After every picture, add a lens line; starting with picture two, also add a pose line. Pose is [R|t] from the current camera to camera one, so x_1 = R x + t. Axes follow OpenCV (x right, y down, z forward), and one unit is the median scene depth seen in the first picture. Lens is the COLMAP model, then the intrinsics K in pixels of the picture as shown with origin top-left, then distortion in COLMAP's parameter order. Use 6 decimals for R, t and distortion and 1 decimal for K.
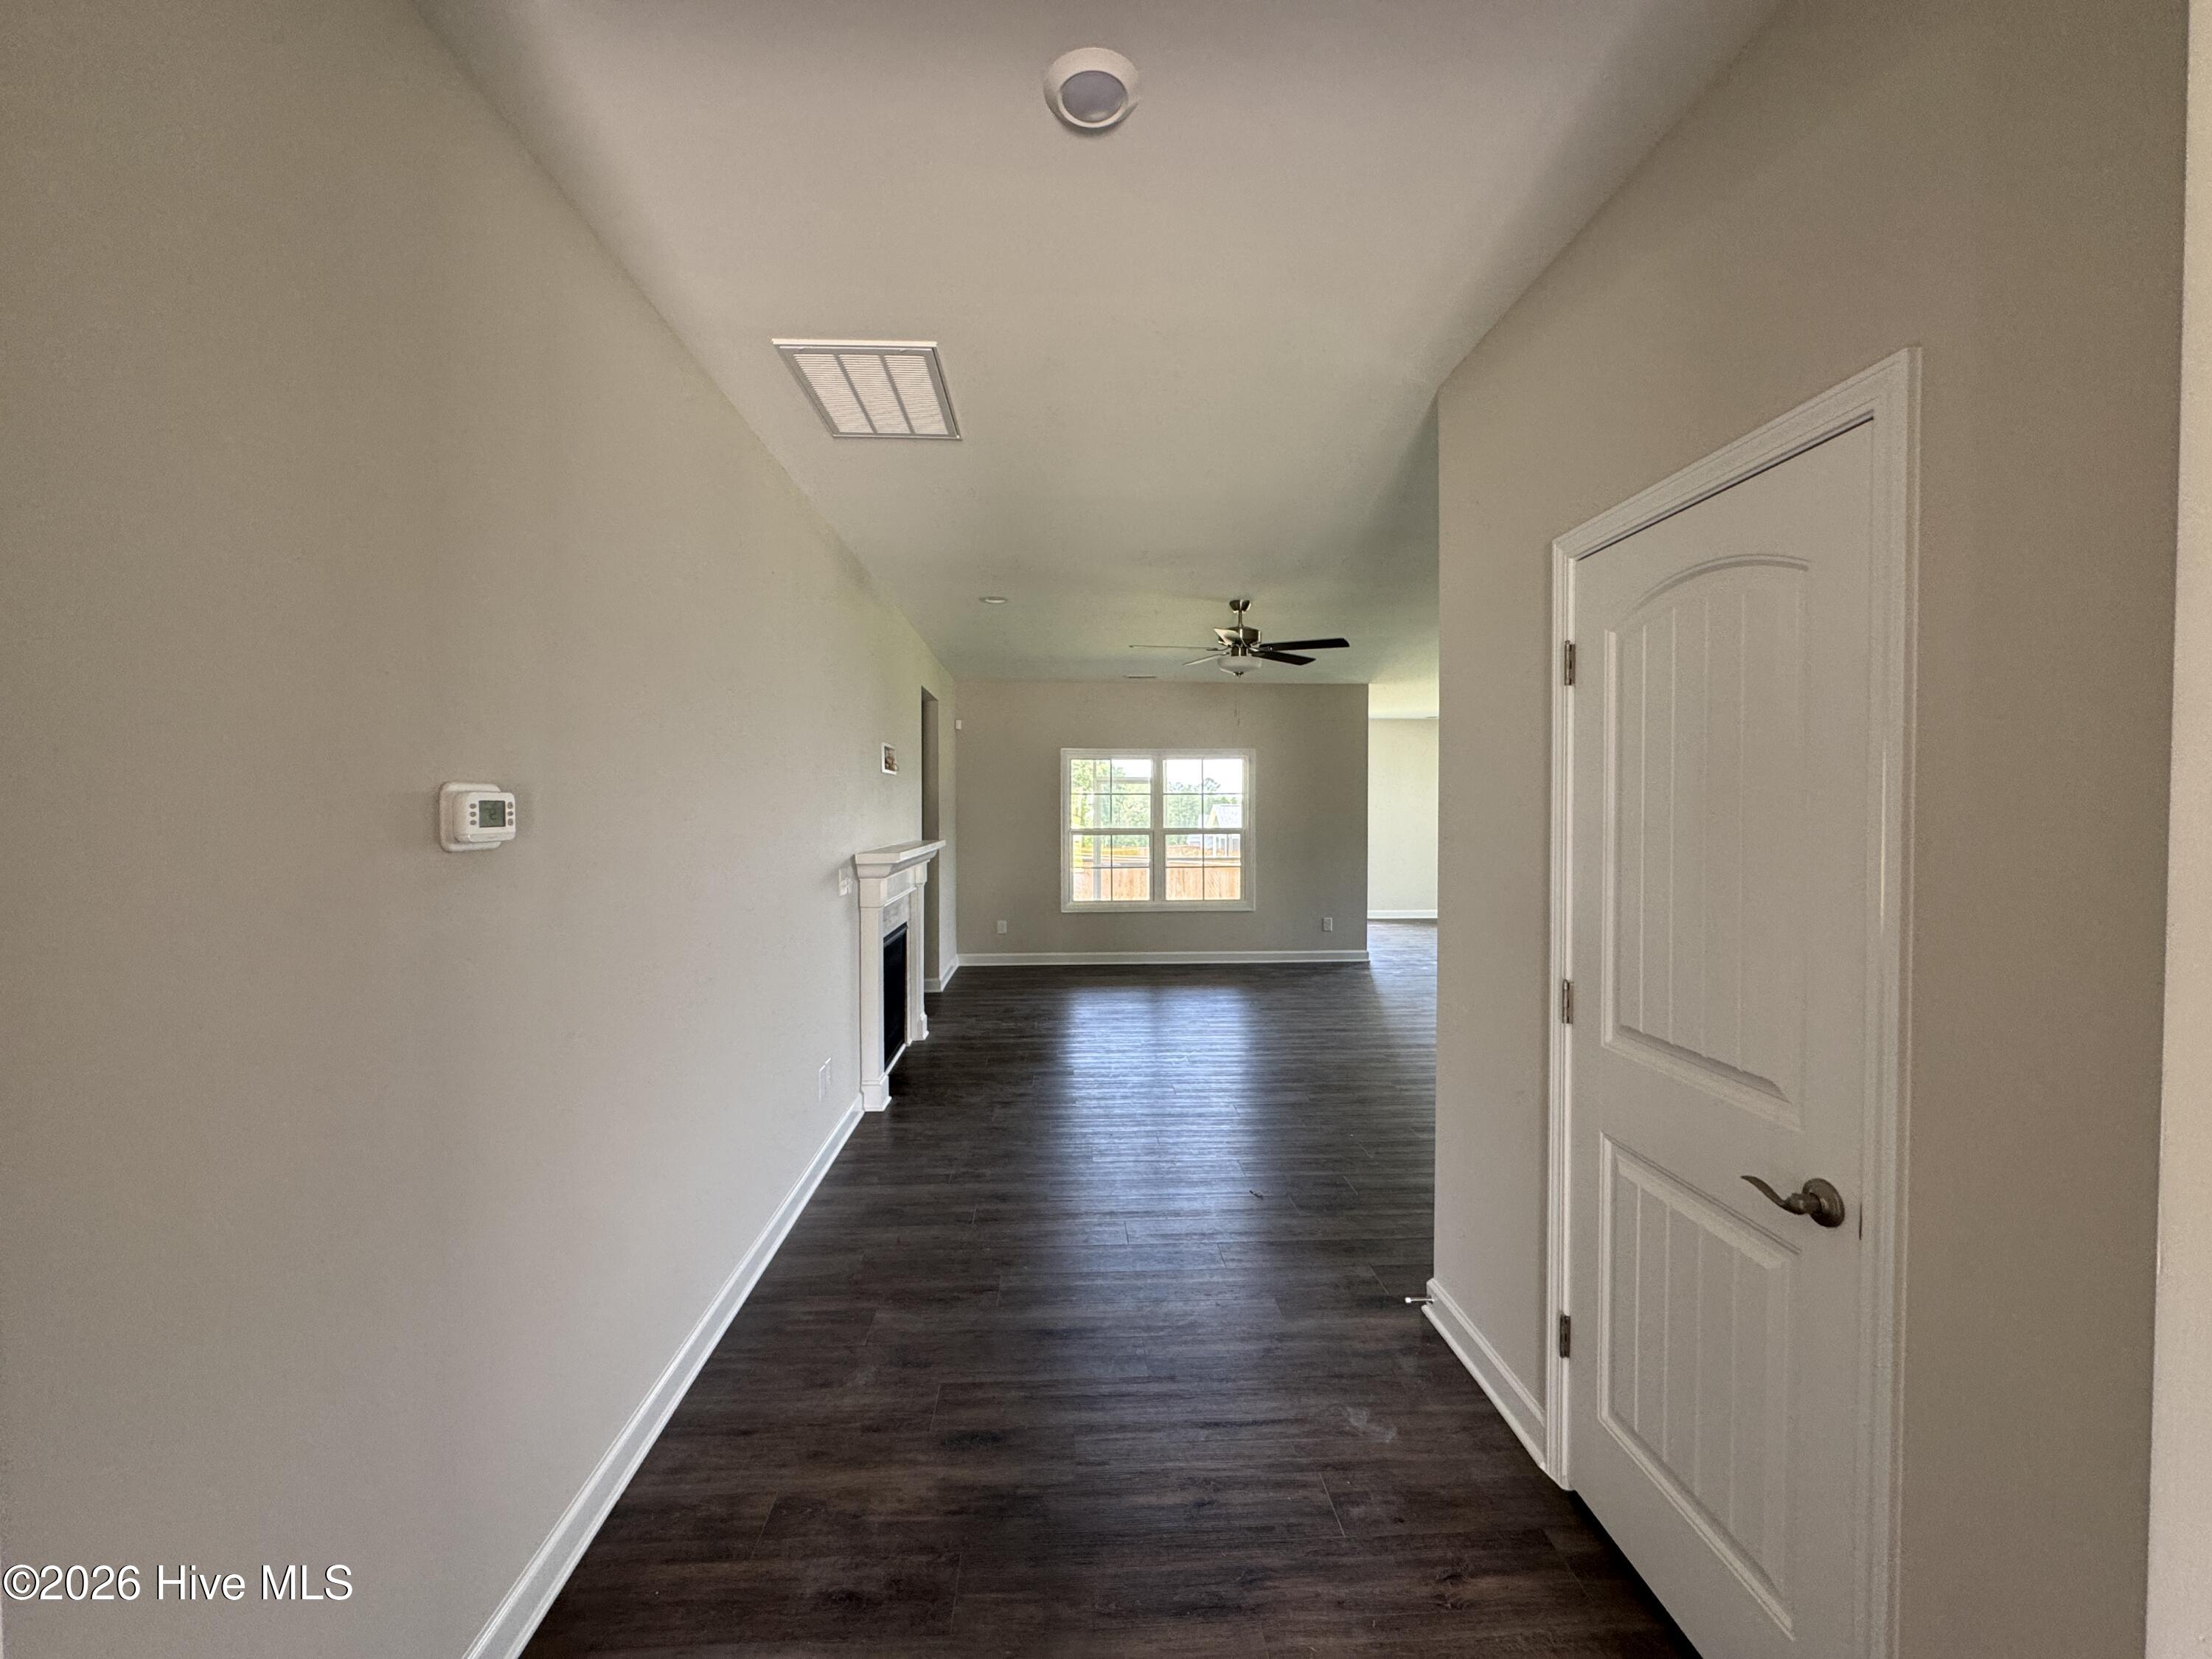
lens RADIAL K [[884.6, 0, 1102.6], [0, 884.6, 826.8], [0, 0, 1]] dist [-0.000977, 0.000557]
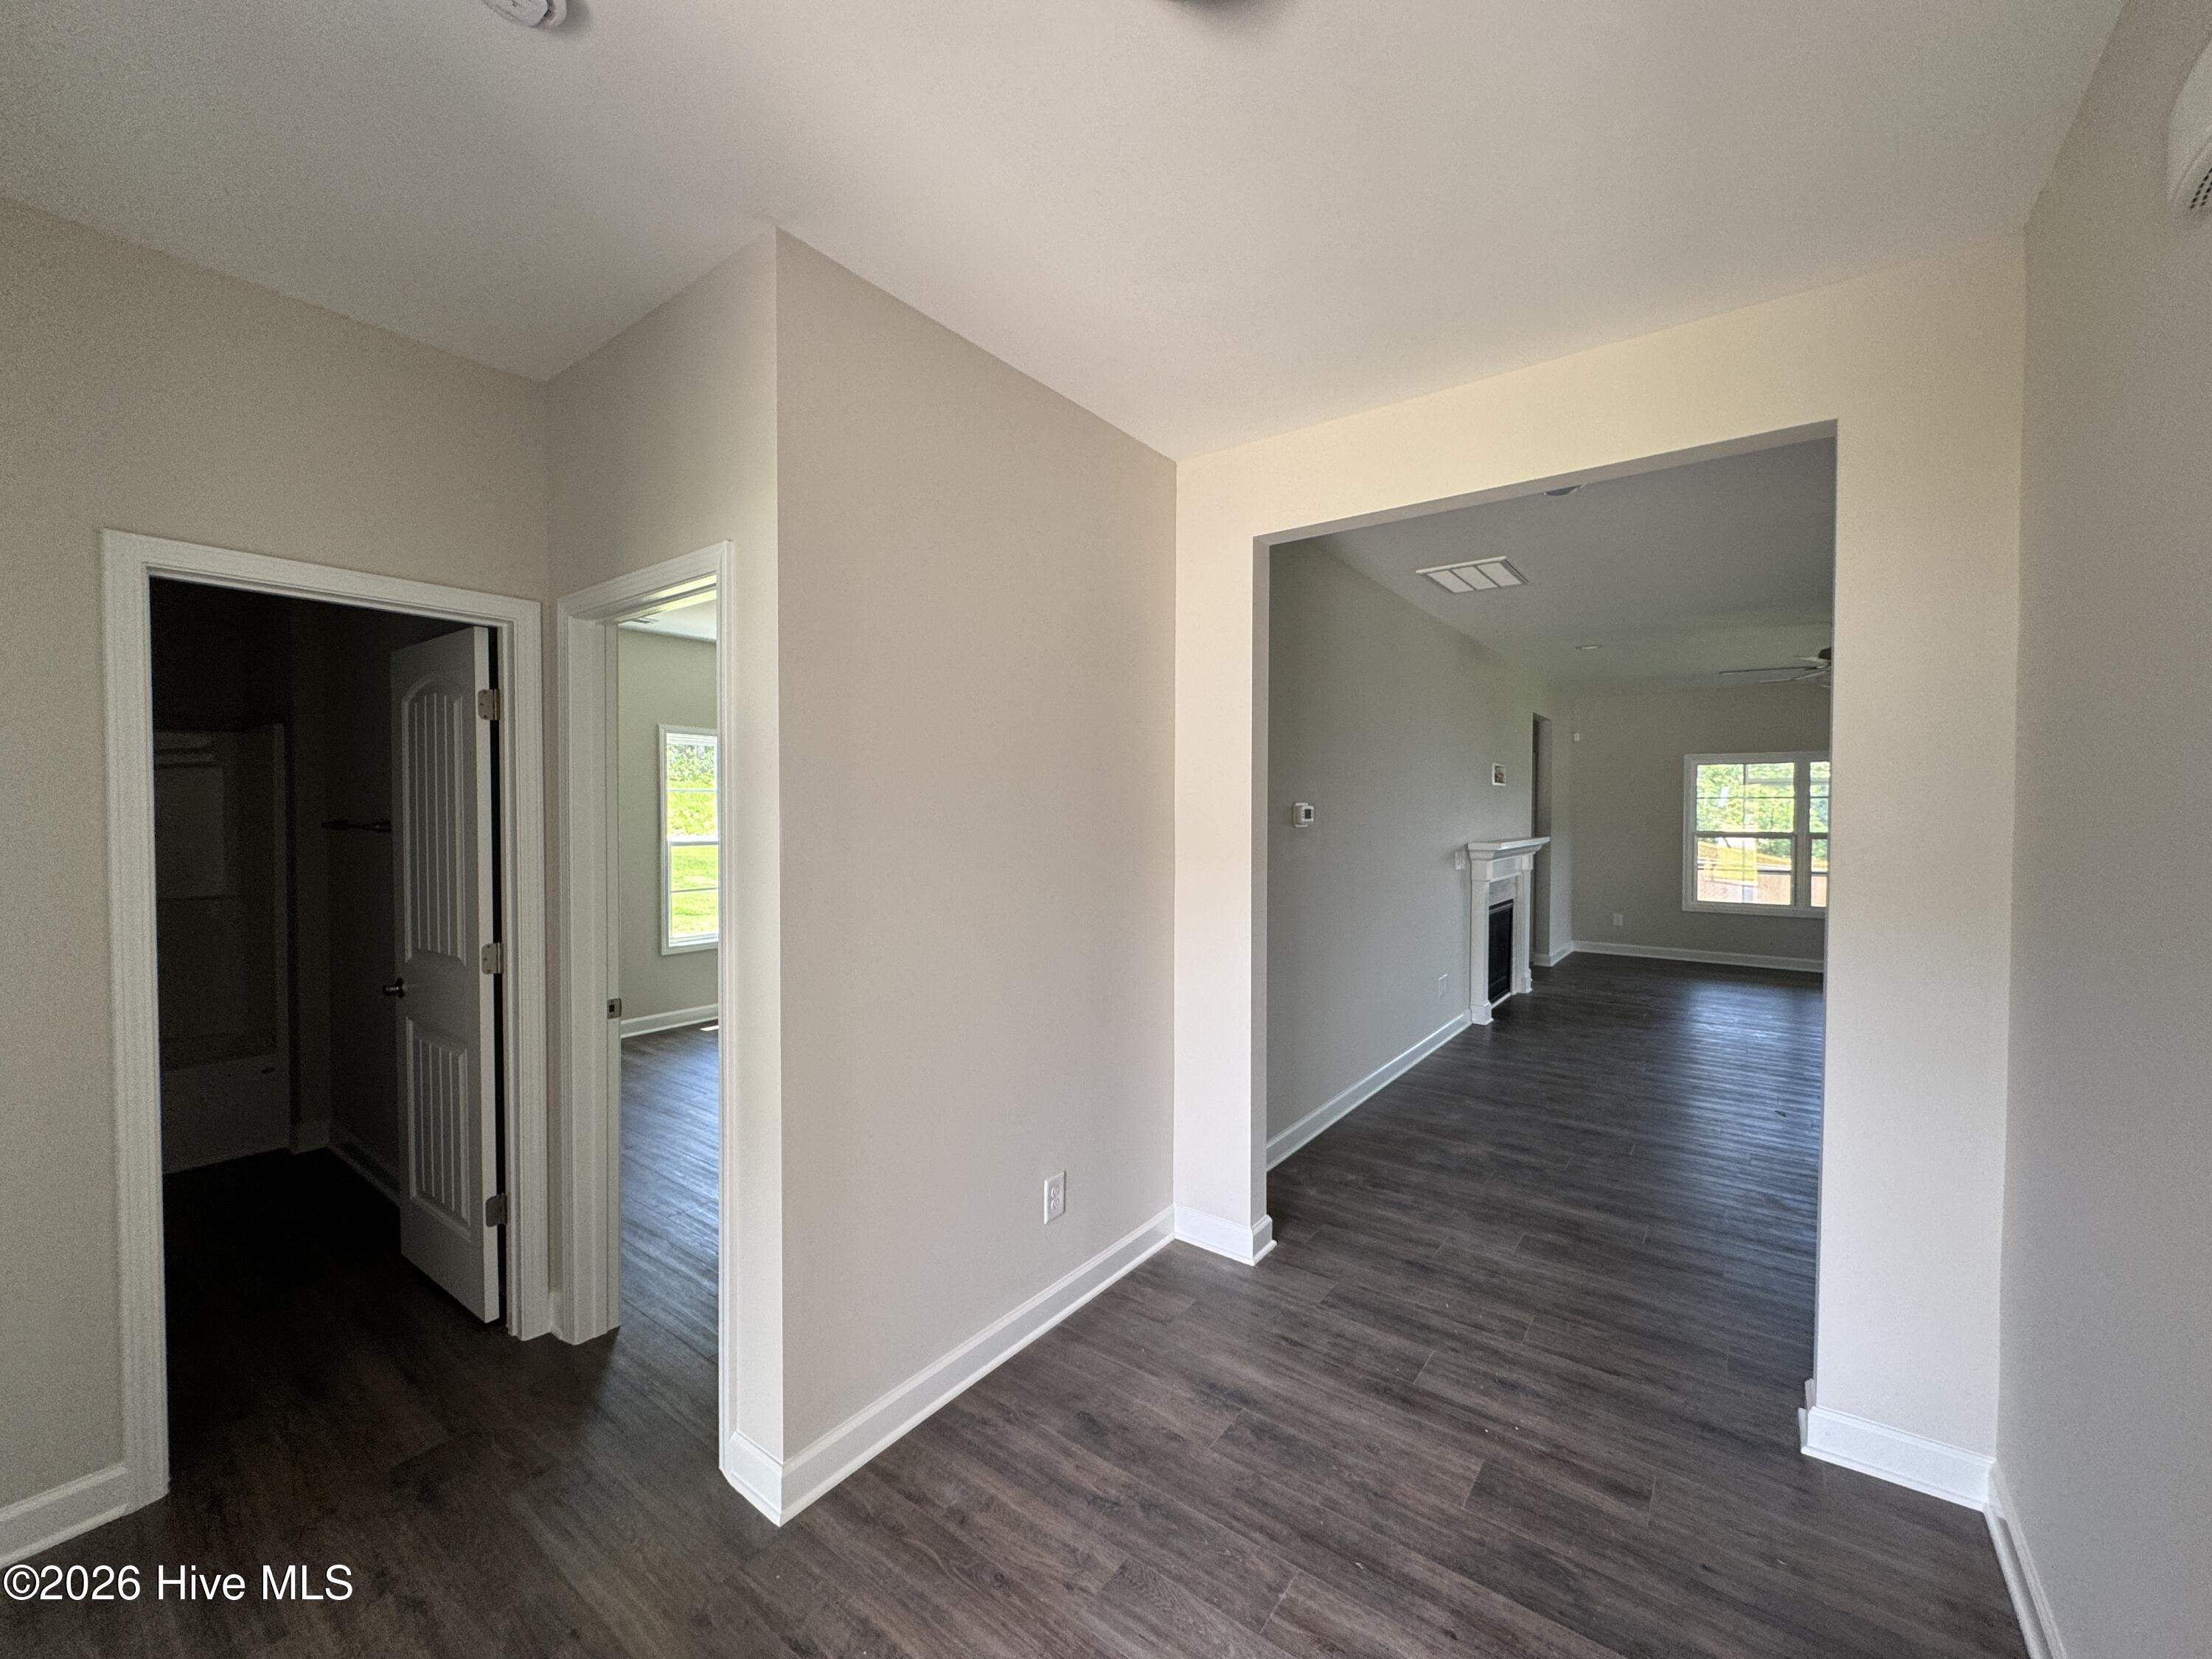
lens RADIAL K [[882.2, 0, 1106.8], [0, 882.2, 819.3], [0, 0, 1]] dist [0.000240, 0.000038]
pose [[0.770981, 0.015280, -0.636675, 0.174101], [-0.020018, 0.999800, -0.000245, 0.004565], [0.636543, 0.012934, 0.771132, -0.466651]]
